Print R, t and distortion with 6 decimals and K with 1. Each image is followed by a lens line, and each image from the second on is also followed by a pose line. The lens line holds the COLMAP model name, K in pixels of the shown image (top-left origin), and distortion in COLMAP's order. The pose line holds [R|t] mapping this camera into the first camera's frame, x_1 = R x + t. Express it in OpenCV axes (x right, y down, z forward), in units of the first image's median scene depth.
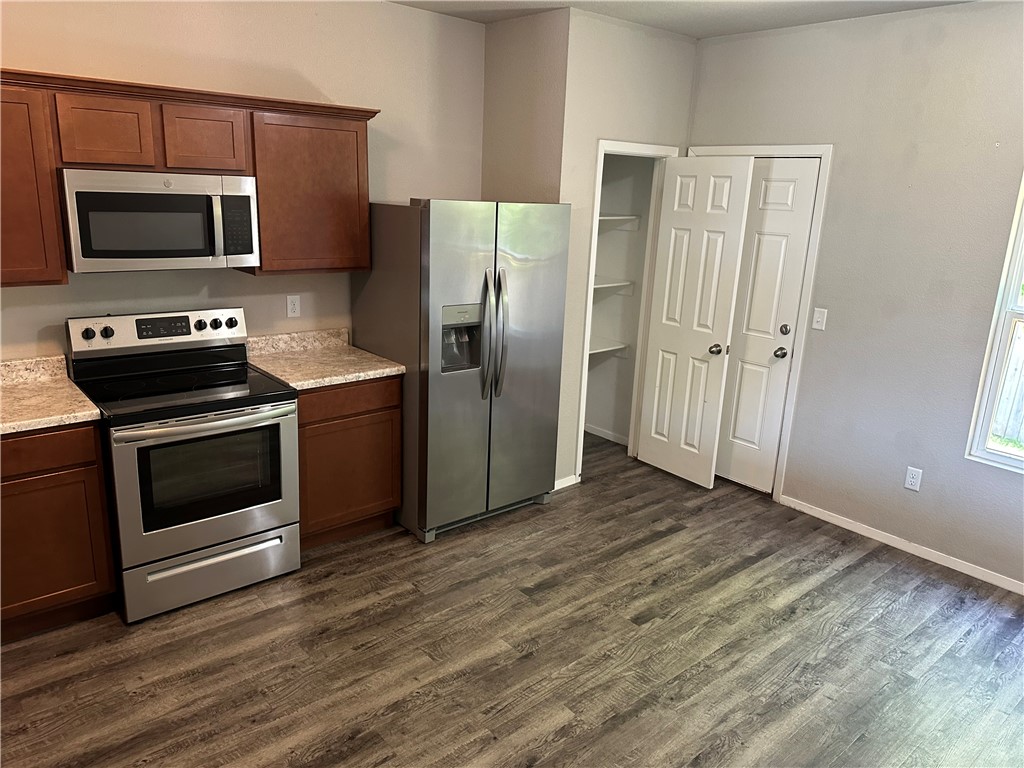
lens RADIAL K [[716.6, 0, 522.1], [0, 716.6, 368.6], [0, 0, 1]] dist [0.070419, -0.091731]
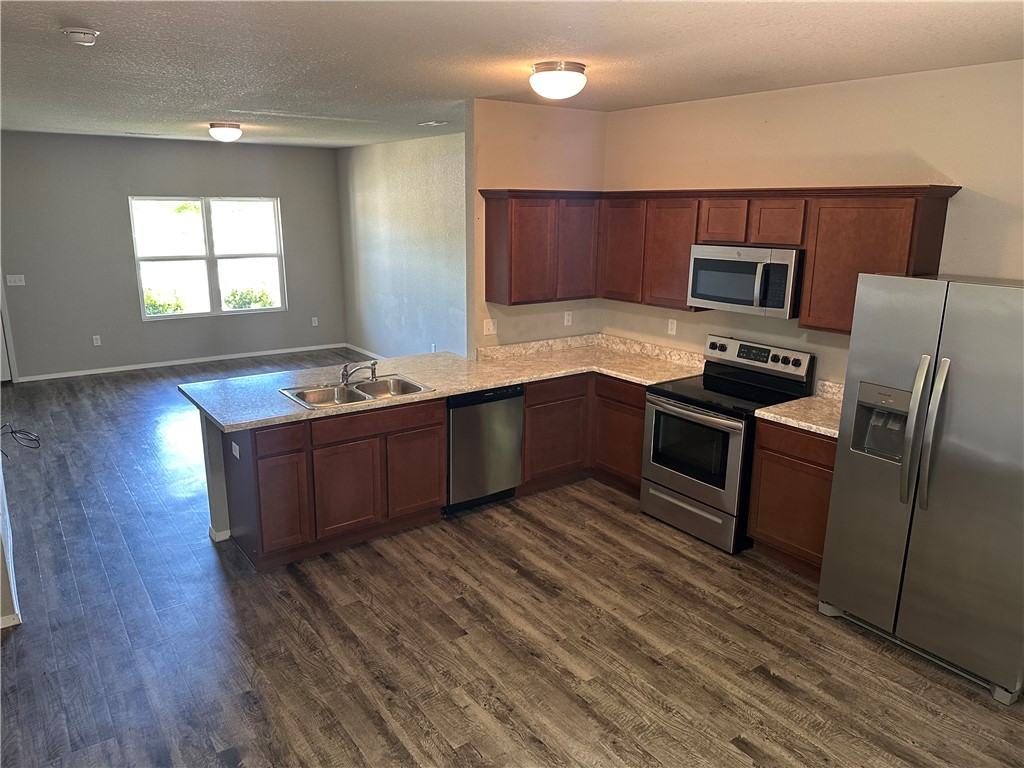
lens RADIAL K [[716.6, 0, 514.2], [0, 716.6, 377.7], [0, 0, 1]] dist [0.070419, -0.091731]
pose [[-0.081845, 0.193375, -0.977705, 0.908643], [-0.253671, 0.944647, 0.208071, -0.183067], [0.963822, 0.265046, -0.028261, 0.589484]]
